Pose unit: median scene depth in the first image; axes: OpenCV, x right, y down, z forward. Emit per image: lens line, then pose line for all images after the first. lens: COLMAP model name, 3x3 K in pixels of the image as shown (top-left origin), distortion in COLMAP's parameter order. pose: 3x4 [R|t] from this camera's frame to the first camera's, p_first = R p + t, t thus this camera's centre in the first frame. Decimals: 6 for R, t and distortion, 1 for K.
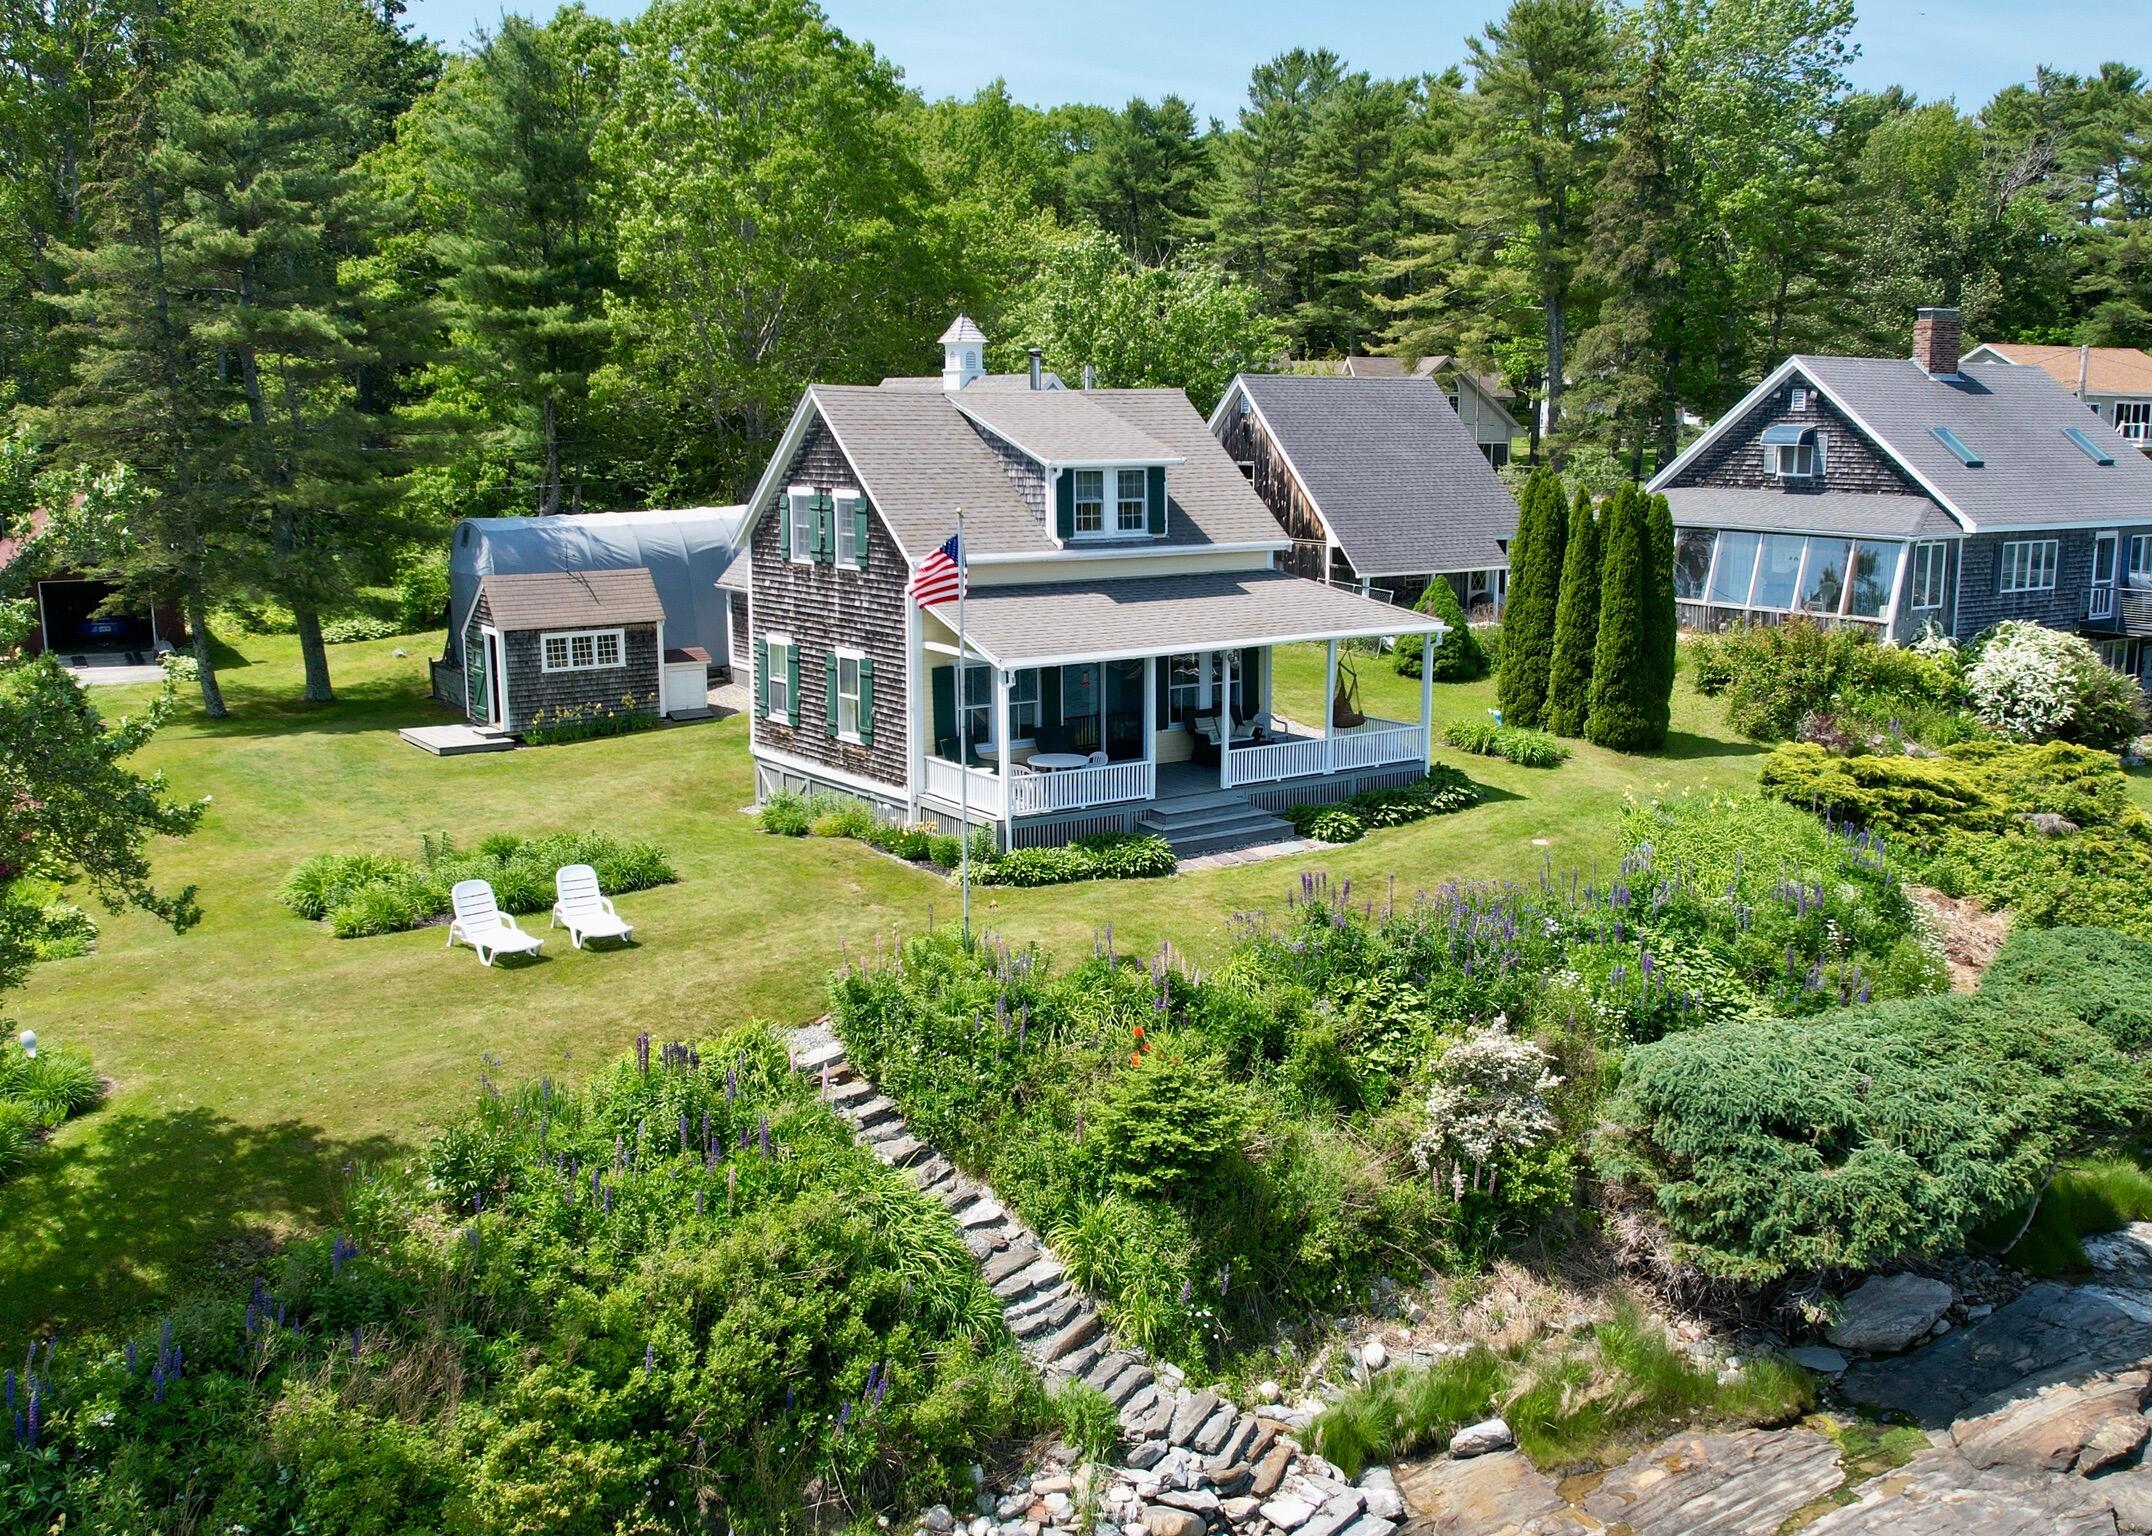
lens RADIAL K [[1750.1, 0, 1071.6], [0, 1750.1, 754.9], [0, 0, 1]] dist [-0.033354, -0.005528]
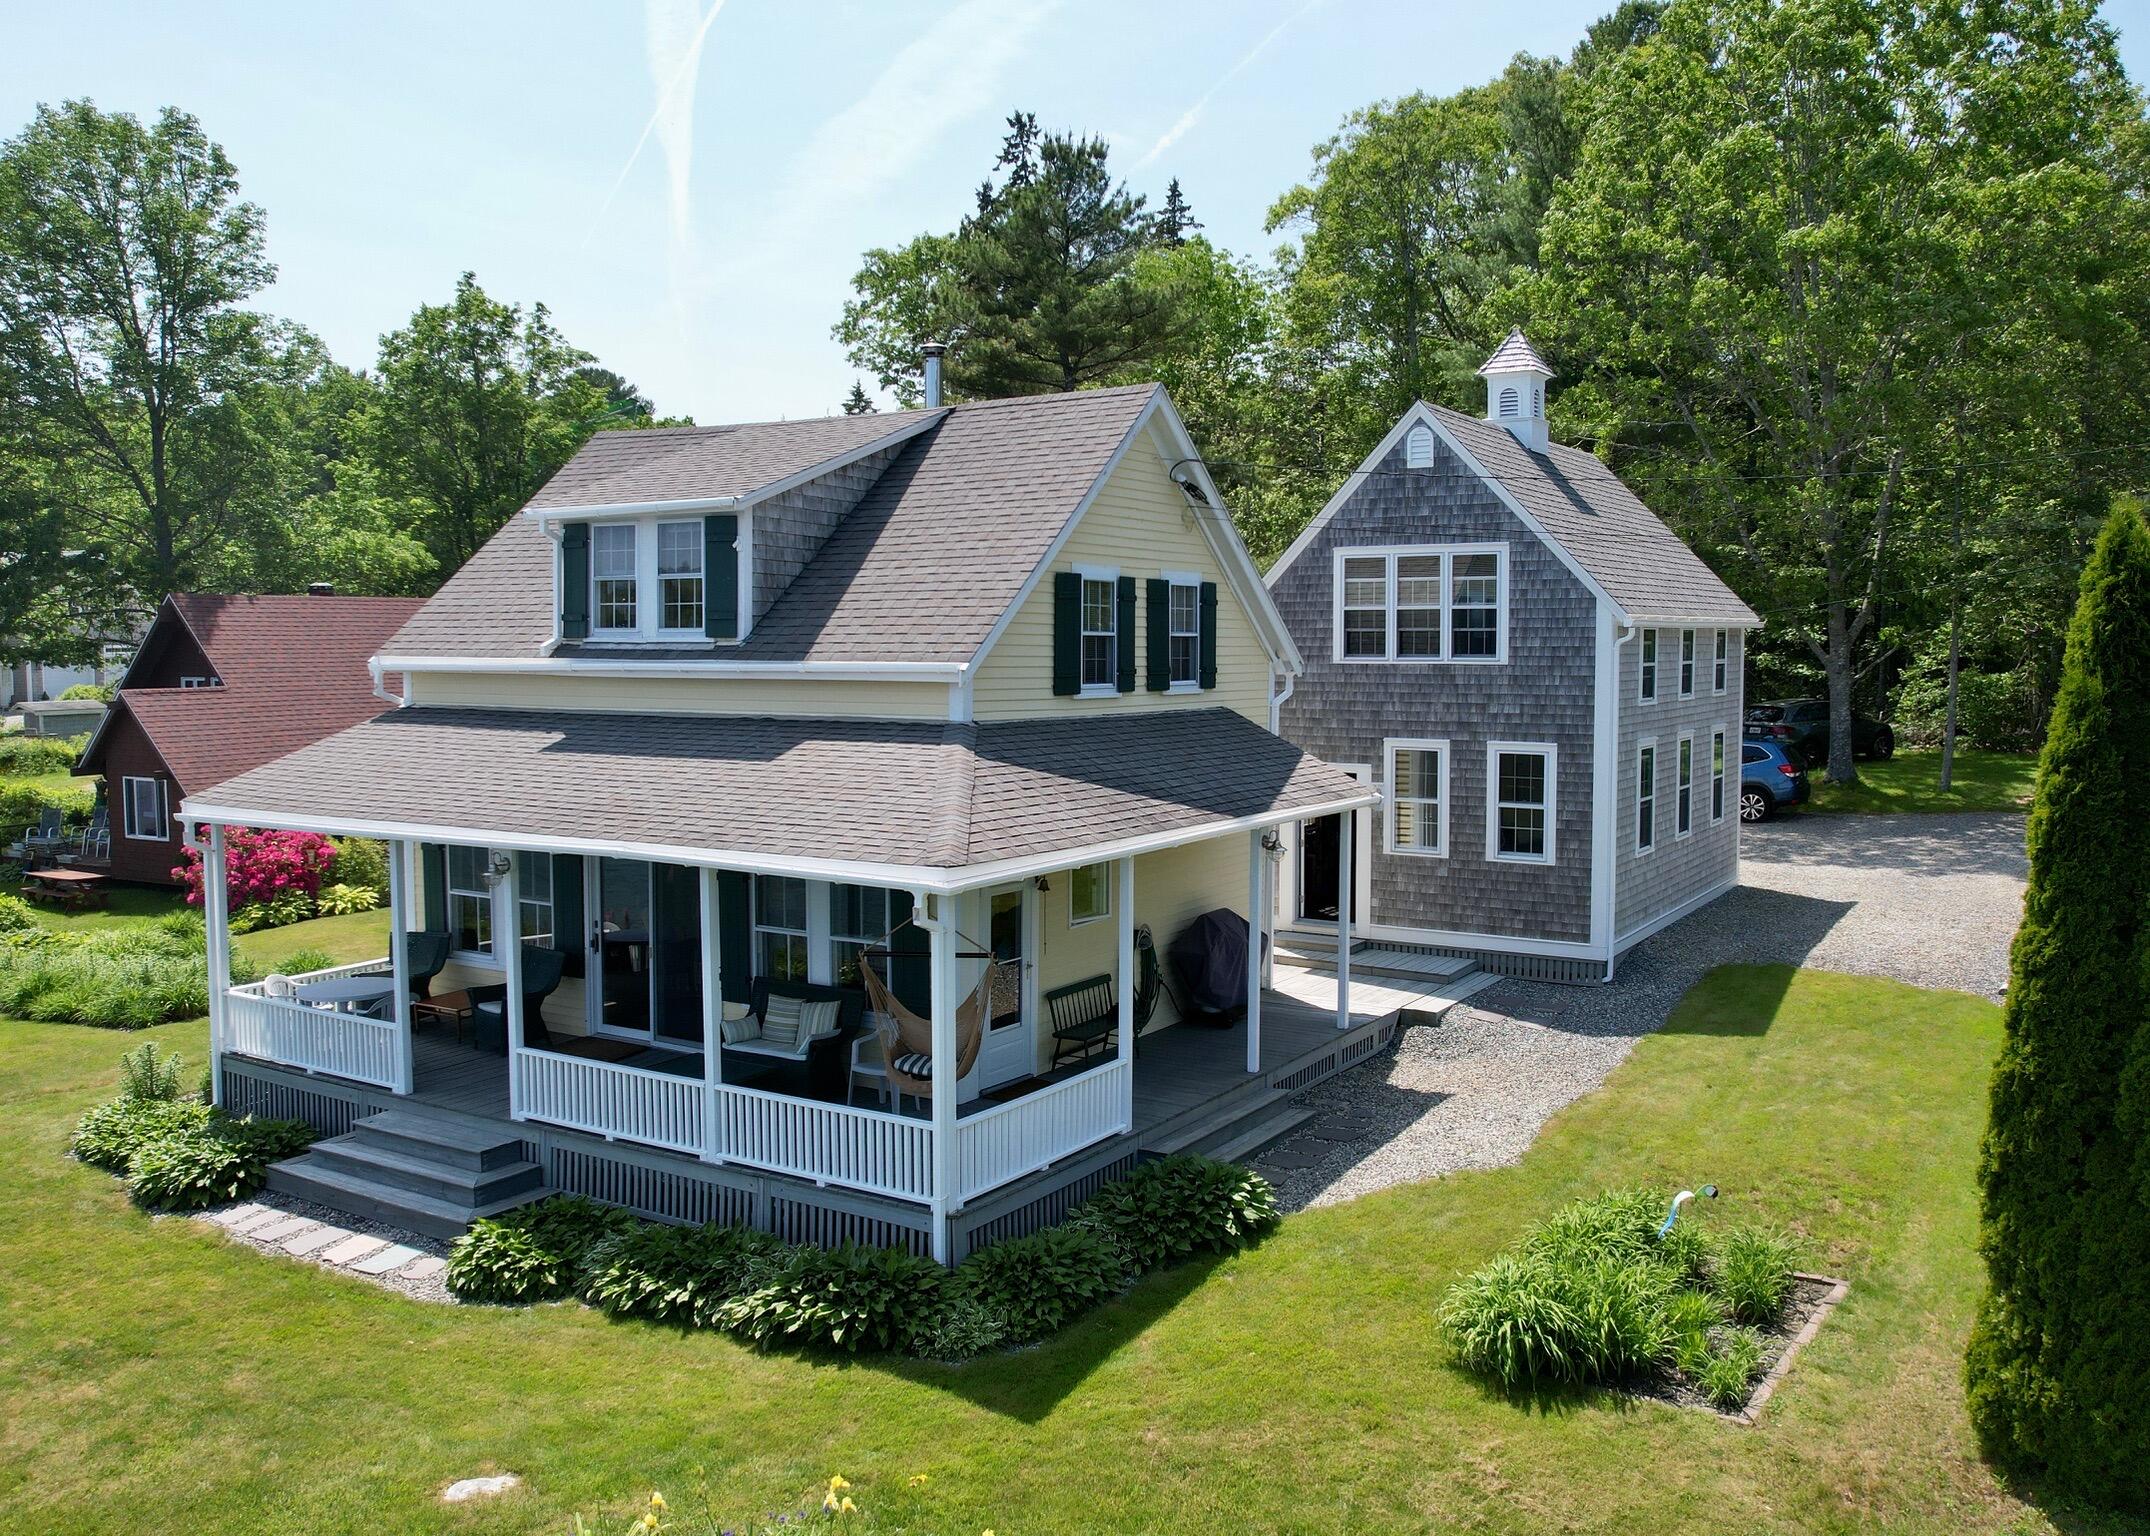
lens RADIAL K [[1748.5, 0, 1070.6], [0, 1748.5, 754.9], [0, 0, 1]] dist [-0.033354, -0.005528]
pose [[0.403568, 0.051405, -0.913505, 0.594536], [-0.173551, 0.984595, -0.021266, -0.100115], [0.898339, 0.167122, 0.406272, 0.900362]]
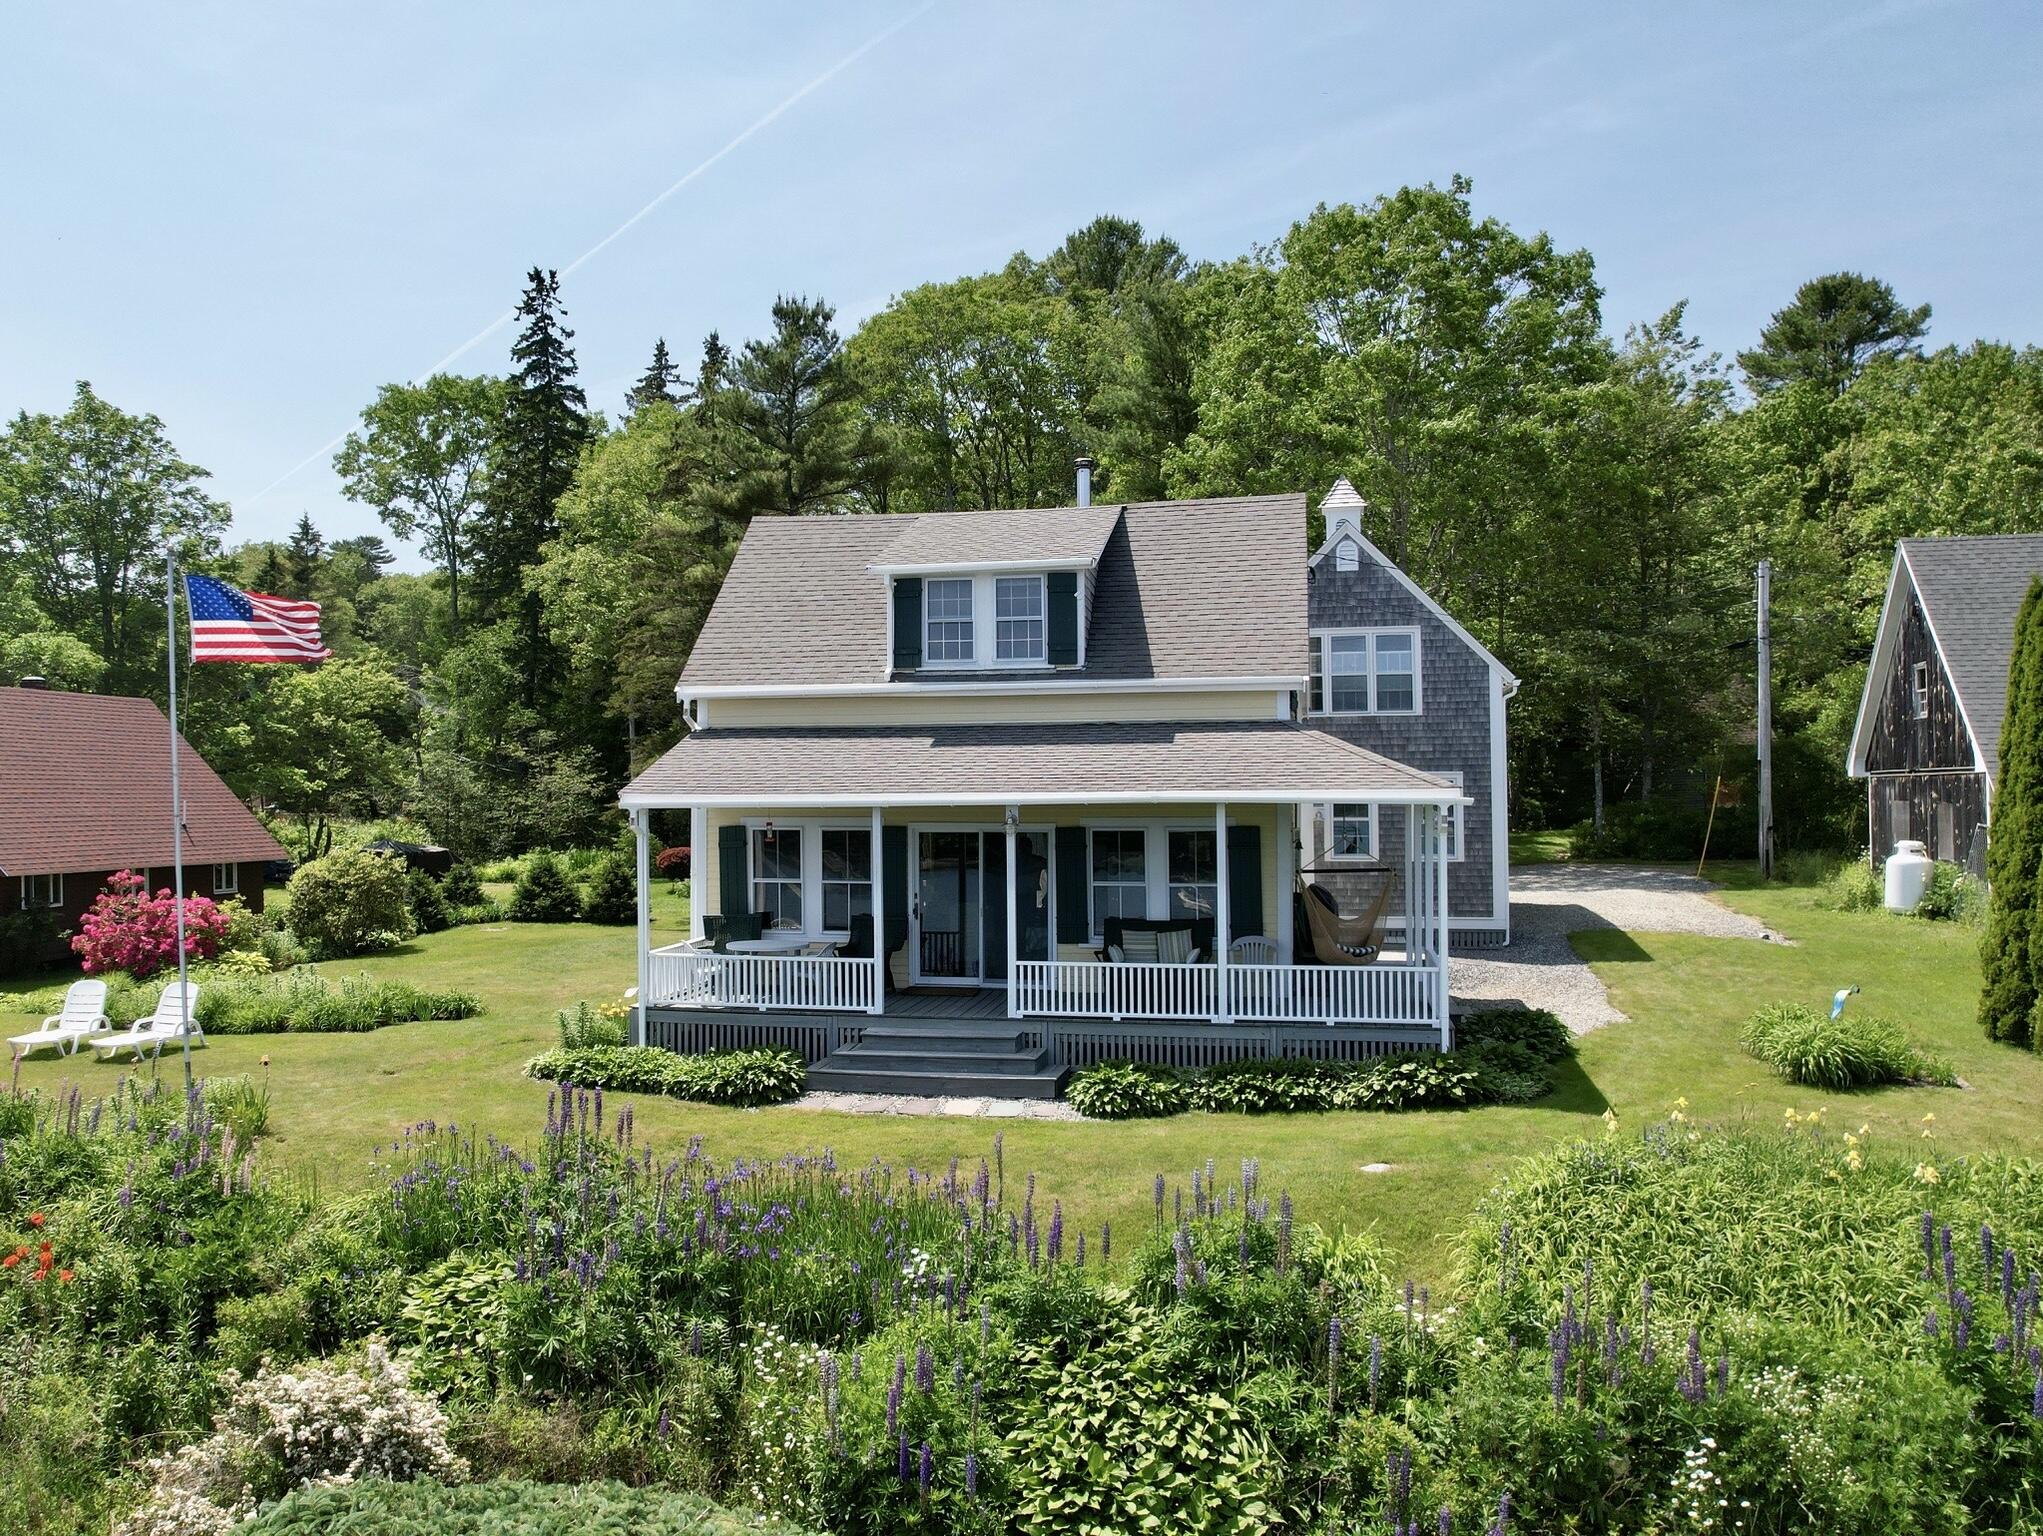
lens RADIAL K [[1741.1, 0, 865.1], [0, 1741.1, 766.5], [0, 0, 1]] dist [-0.040224, -0.002907]
pose [[0.655018, -0.023850, -0.755237, 0.536623], [-0.137047, 0.979175, -0.149783, 0.031081], [0.743081, 0.201613, 0.638109, 0.508638]]
